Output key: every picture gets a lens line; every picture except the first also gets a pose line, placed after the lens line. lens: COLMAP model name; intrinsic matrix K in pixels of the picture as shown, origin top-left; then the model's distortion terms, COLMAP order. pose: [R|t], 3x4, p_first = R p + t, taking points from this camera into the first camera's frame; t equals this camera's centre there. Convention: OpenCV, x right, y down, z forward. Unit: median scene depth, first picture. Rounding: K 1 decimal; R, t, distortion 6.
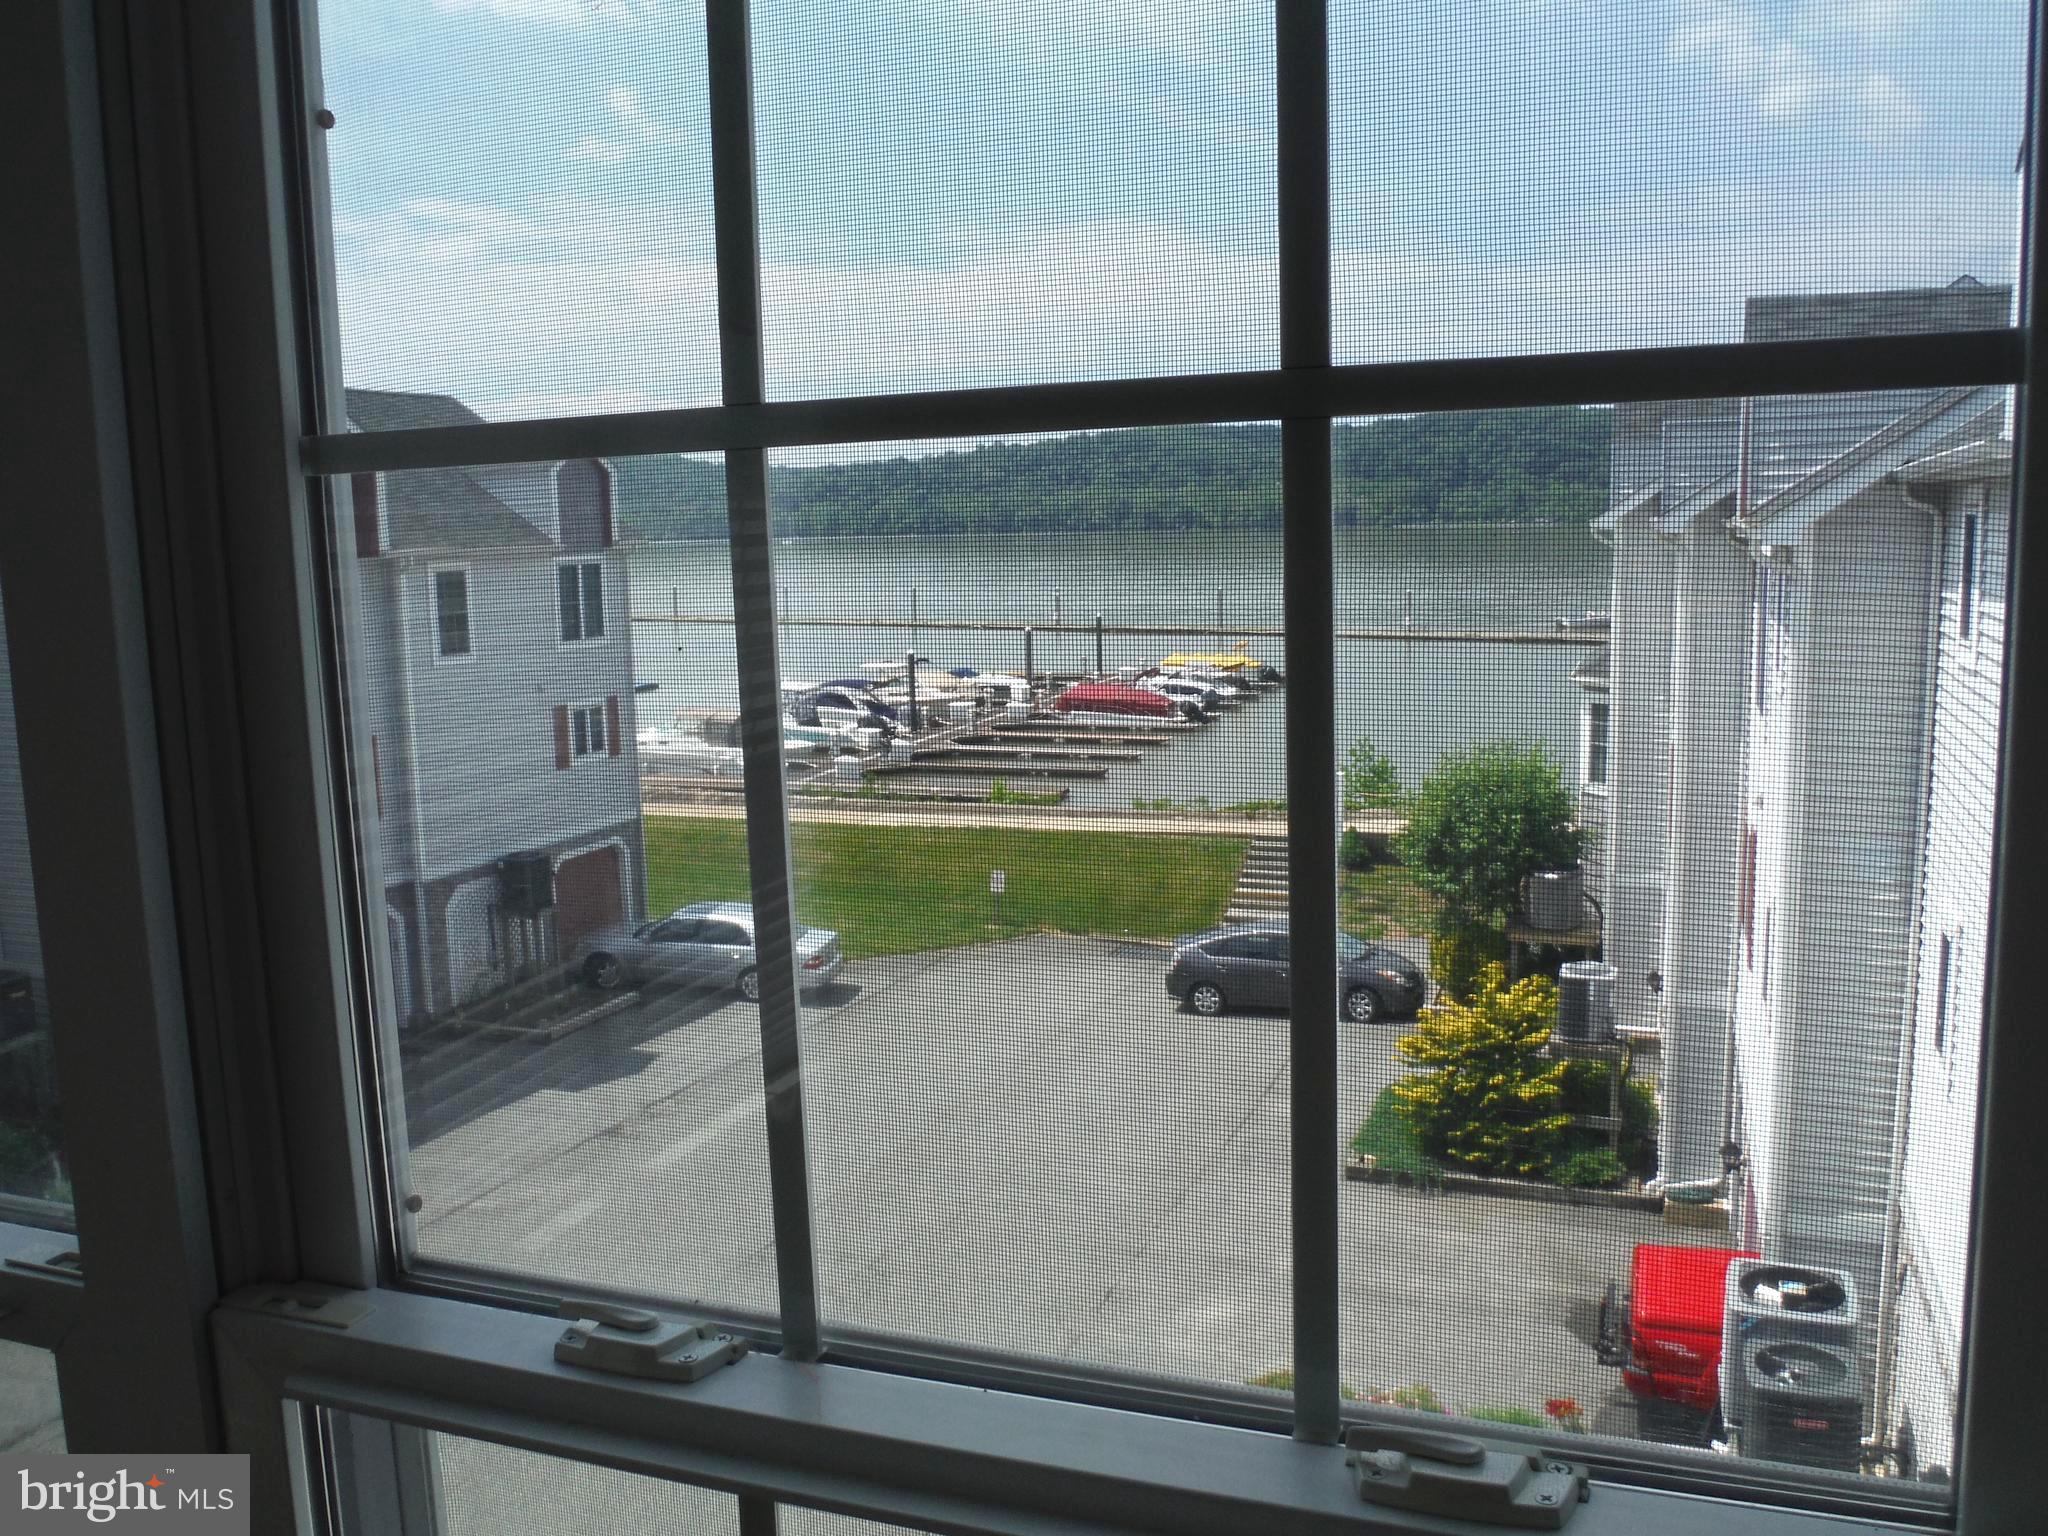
lens RADIAL K [[1711.2, 0, 1024.7], [0, 1711.2, 762.5], [0, 0, 1]] dist [-0.080901, 0.040634]
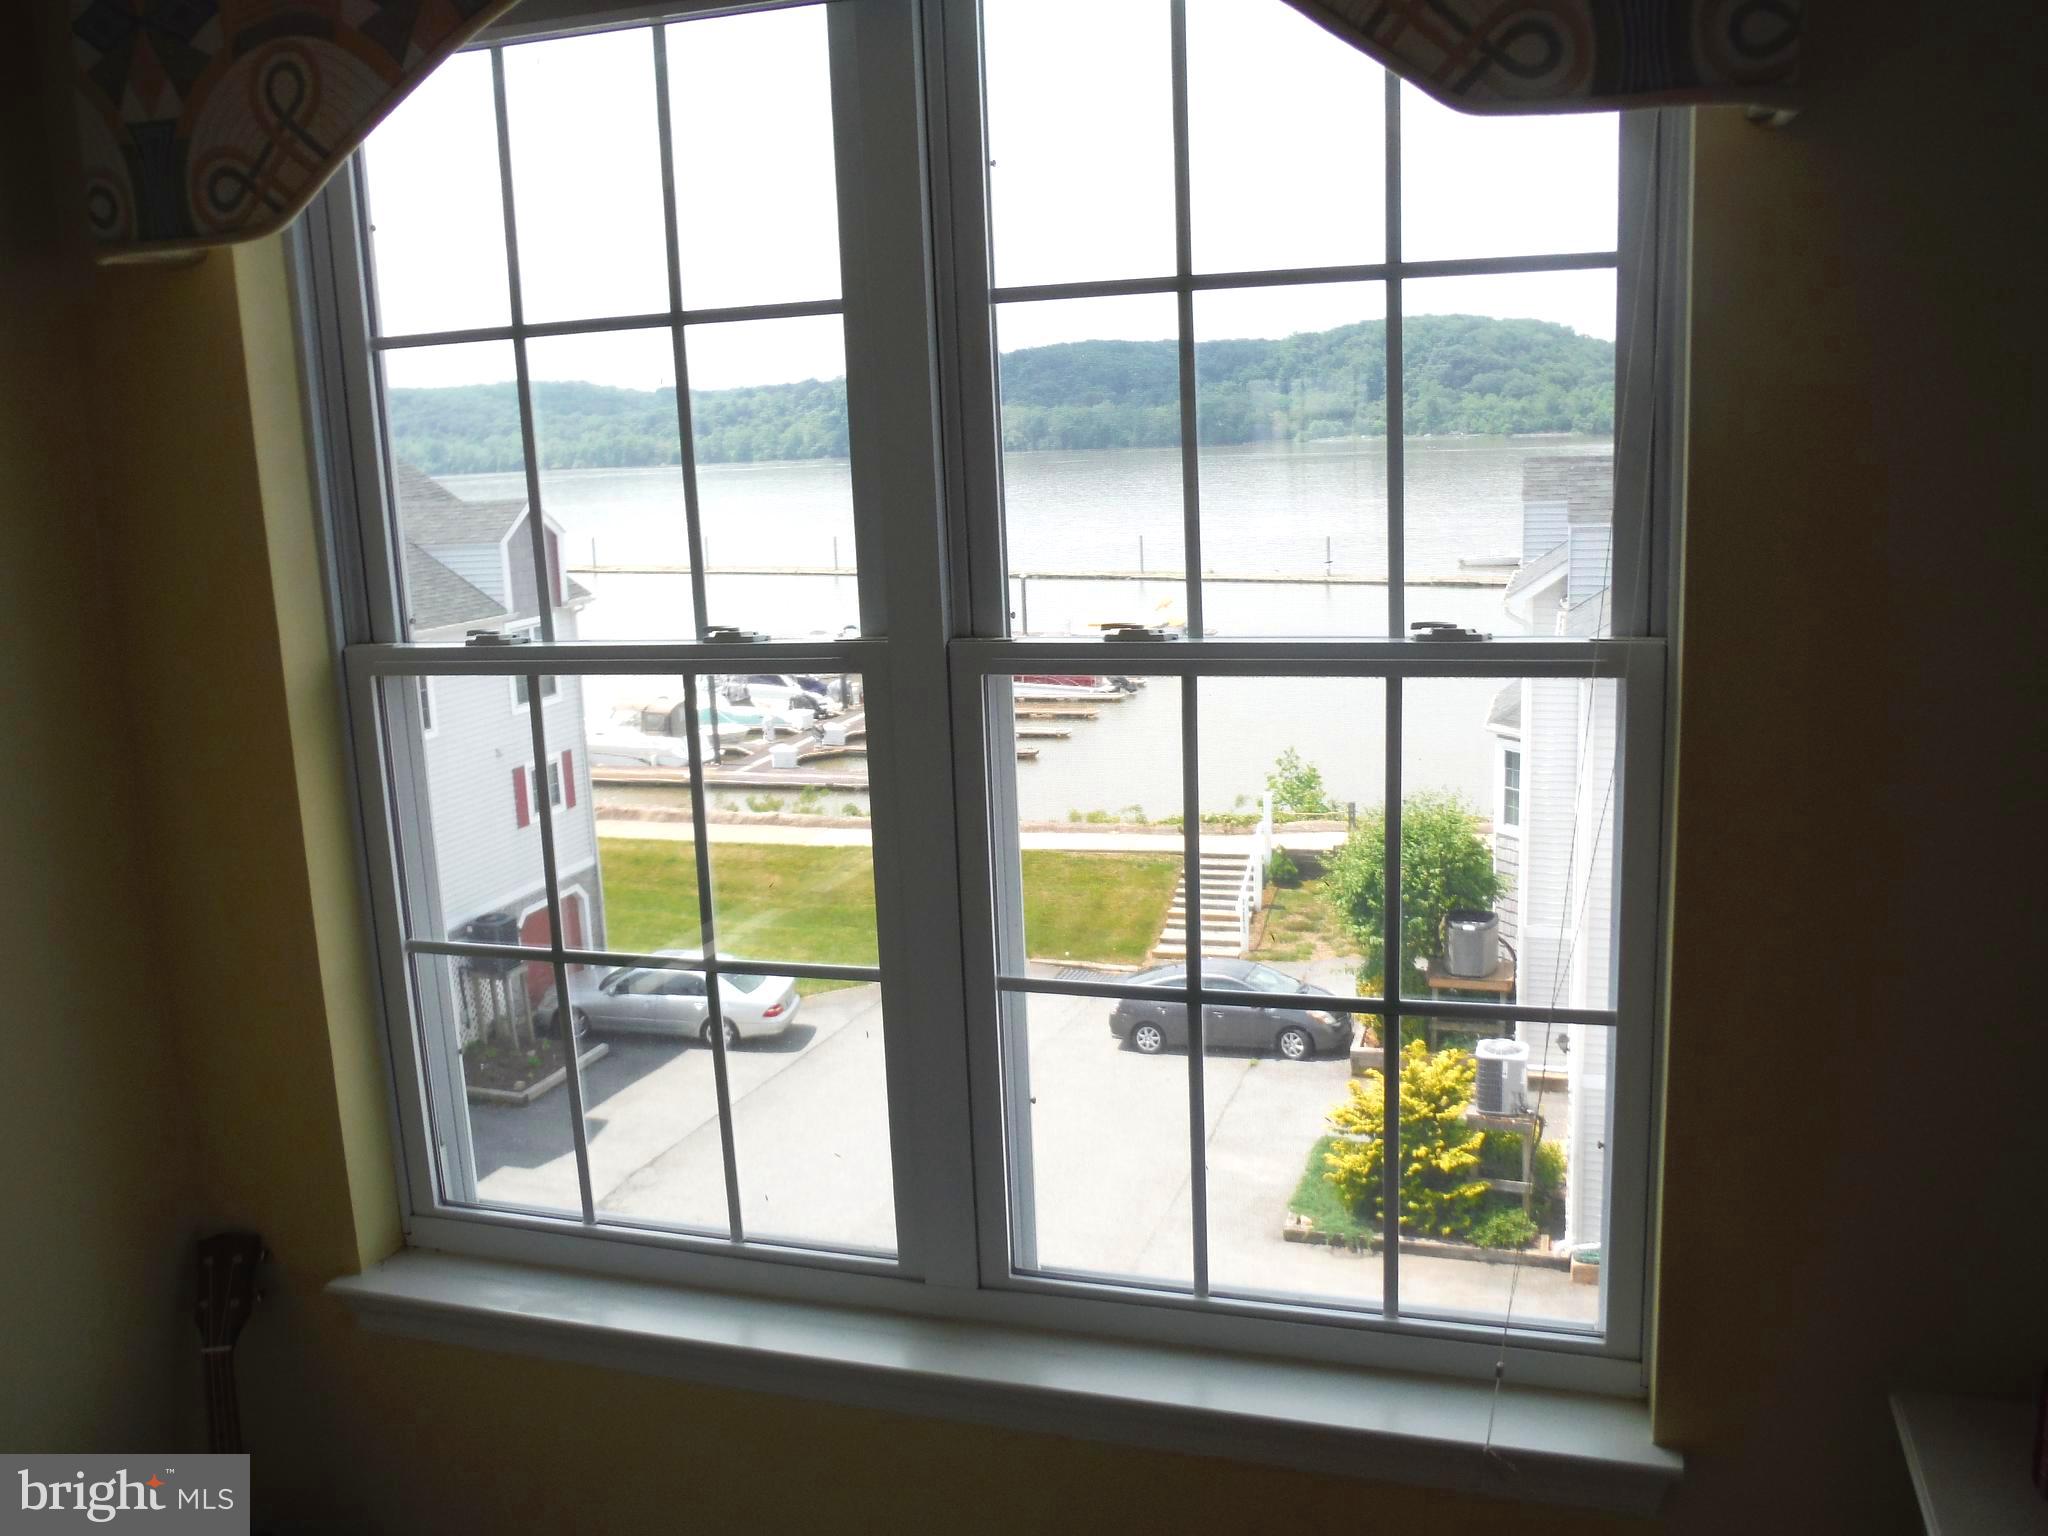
lens RADIAL K [[1711.2, 0, 1026.0], [0, 1711.2, 774.4], [0, 0, 1]] dist [-0.080901, 0.040634]
pose [[0.998653, -0.025514, 0.045182, -0.014724], [0.023171, 0.998397, 0.051647, -0.091324], [-0.046428, -0.050530, 0.997643, -0.053447]]
